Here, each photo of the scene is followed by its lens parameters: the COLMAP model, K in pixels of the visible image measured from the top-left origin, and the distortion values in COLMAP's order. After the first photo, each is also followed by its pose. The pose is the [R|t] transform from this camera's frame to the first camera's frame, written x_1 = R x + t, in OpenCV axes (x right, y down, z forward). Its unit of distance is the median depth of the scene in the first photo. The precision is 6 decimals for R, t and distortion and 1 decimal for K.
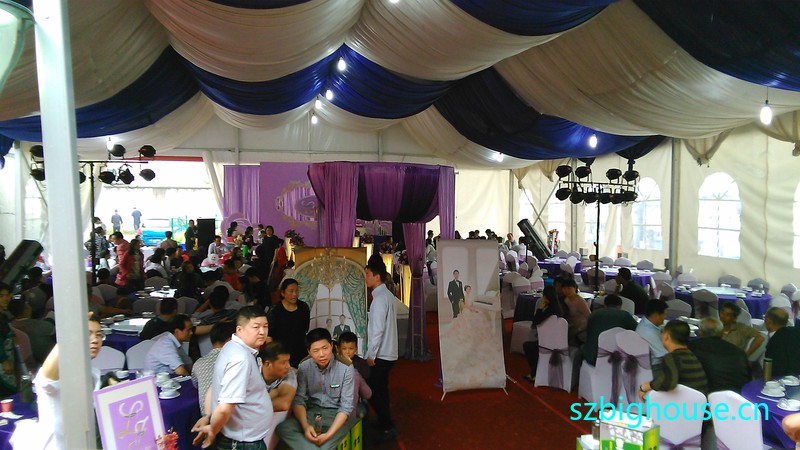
lens RADIAL K [[635.0, 0, 402.4], [0, 635.0, 222.7], [0, 0, 1]] dist [0.058699, -0.077613]
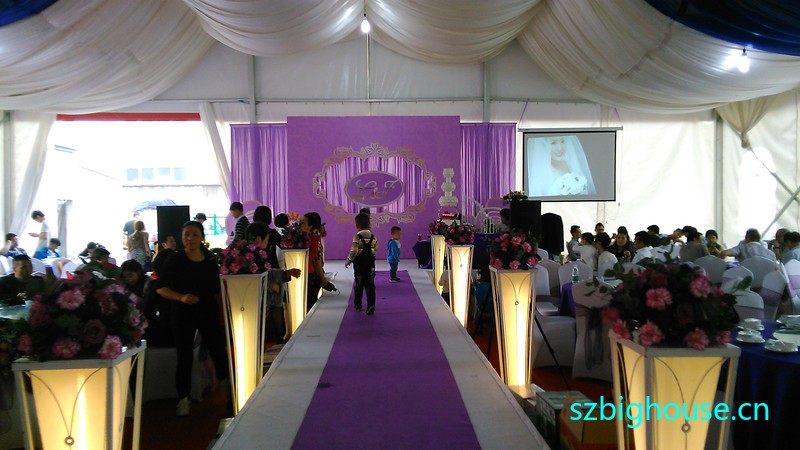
lens RADIAL K [[635.0, 0, 405.9], [0, 635.0, 228.8], [0, 0, 1]] dist [0.058699, -0.077613]
pose [[0.987043, -0.013609, -0.159878, -0.027072], [0.012149, 0.999875, -0.010108, 0.031734], [0.159996, 0.008035, 0.987085, 0.699033]]
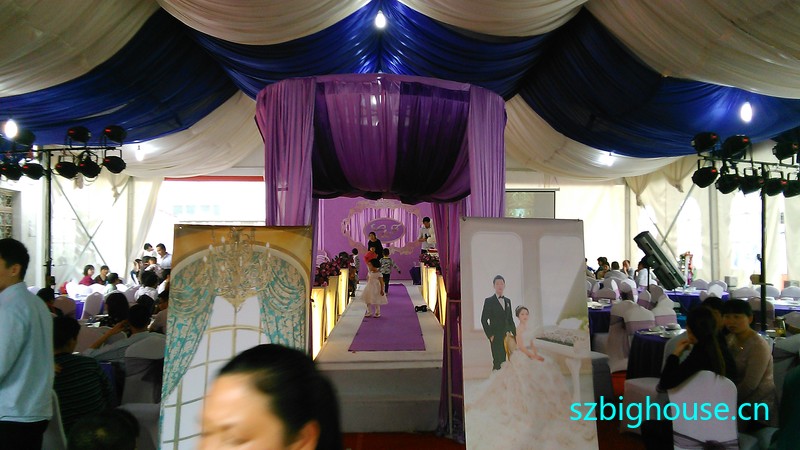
lens RADIAL K [[635.0, 0, 404.1], [0, 635.0, 224.9], [0, 0, 1]] dist [0.058699, -0.077613]
pose [[0.984827, -0.012666, -0.173076, 0.057063], [0.001444, 0.997897, -0.064808, 0.038520], [0.173533, 0.063575, 0.982774, 0.276135]]
